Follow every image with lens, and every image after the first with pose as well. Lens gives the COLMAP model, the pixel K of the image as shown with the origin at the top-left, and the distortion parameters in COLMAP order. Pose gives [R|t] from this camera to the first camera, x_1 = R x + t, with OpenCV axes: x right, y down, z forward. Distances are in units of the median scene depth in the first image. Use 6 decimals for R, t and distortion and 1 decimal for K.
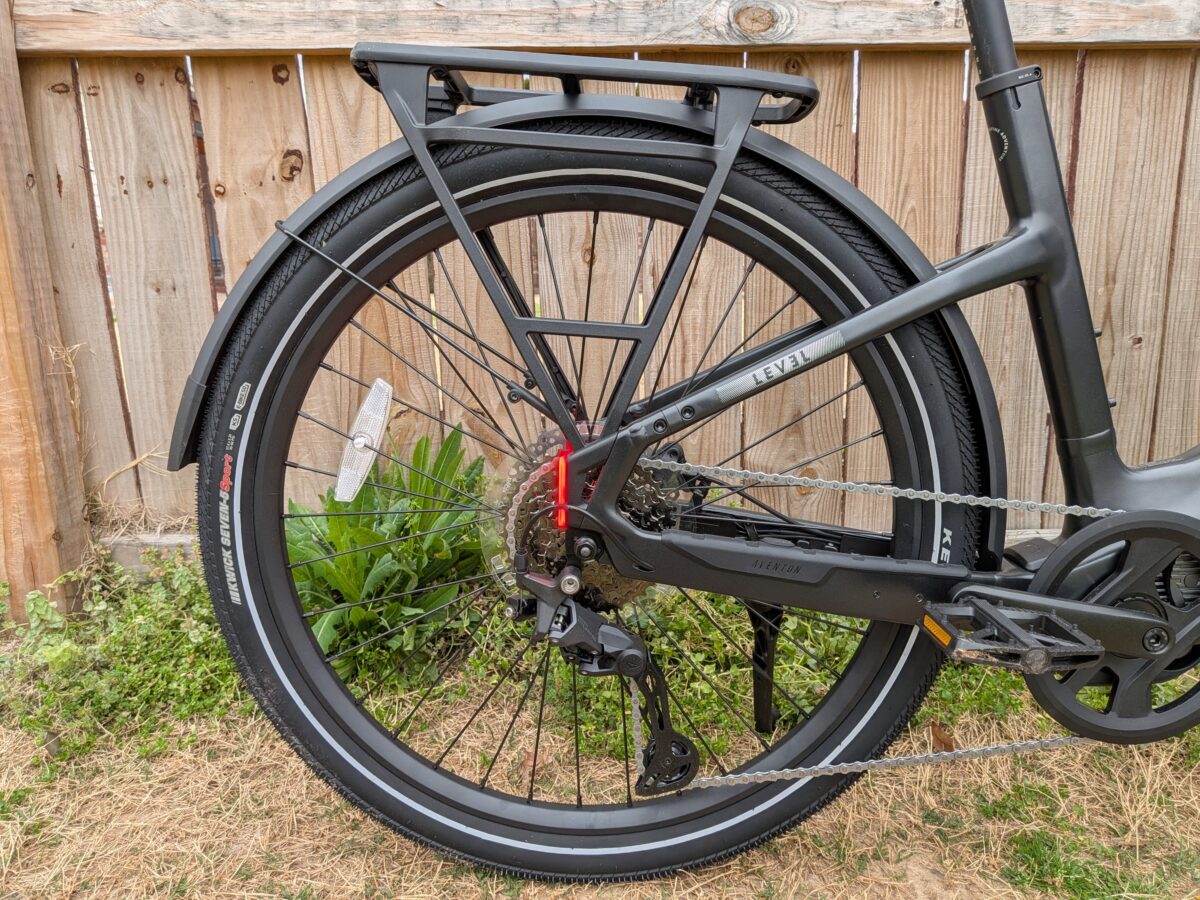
lens RADIAL K [[839.7, 0, 608.7], [0, 839.7, 448.3], [0, 0, 1]] dist [0.007173, -0.019391]
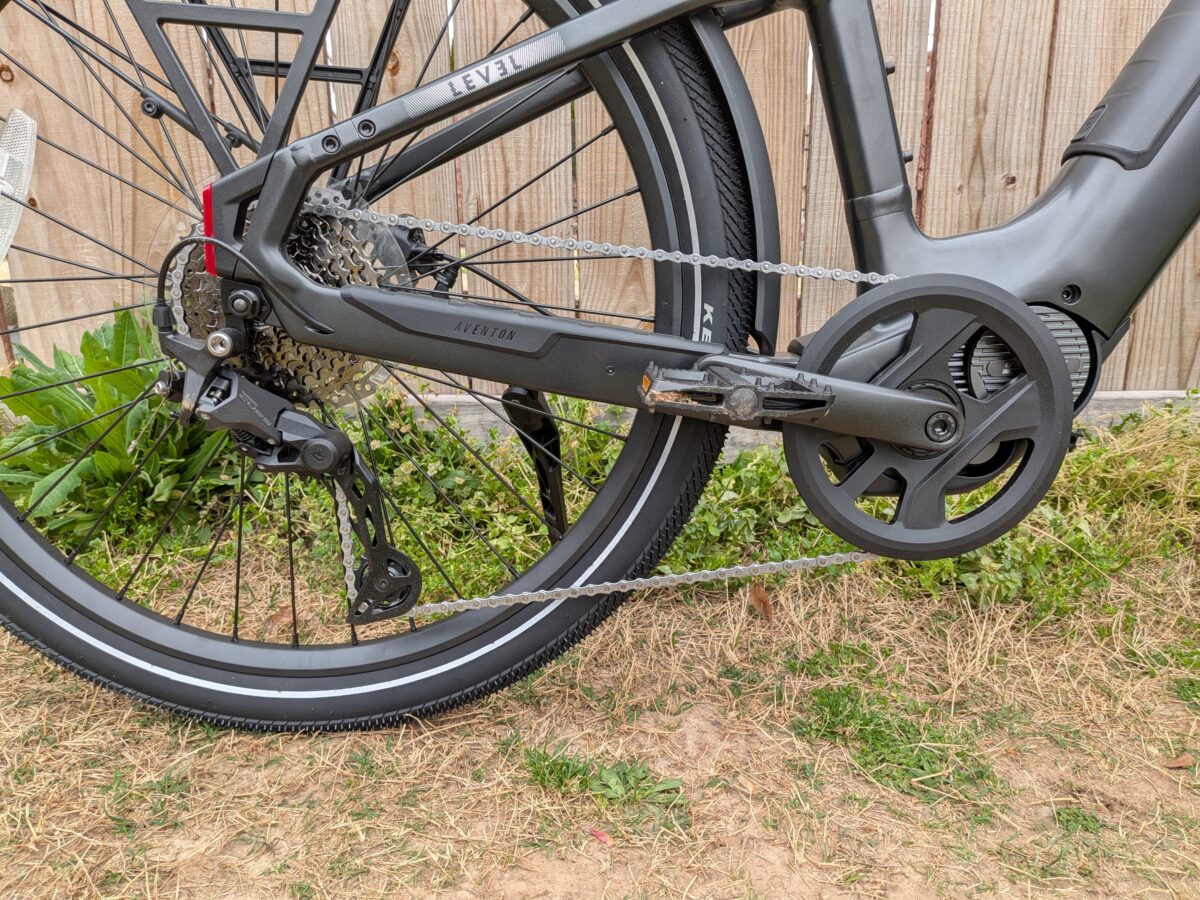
lens RADIAL K [[839.7, 0, 609.8], [0, 839.7, 453.0], [0, 0, 1]] dist [0.007173, -0.019391]
pose [[0.999413, 0.006948, 0.033545, 0.257504], [-0.008402, 0.999022, 0.043402, 0.193903], [-0.033211, -0.043658, 0.998494, 0.149225]]
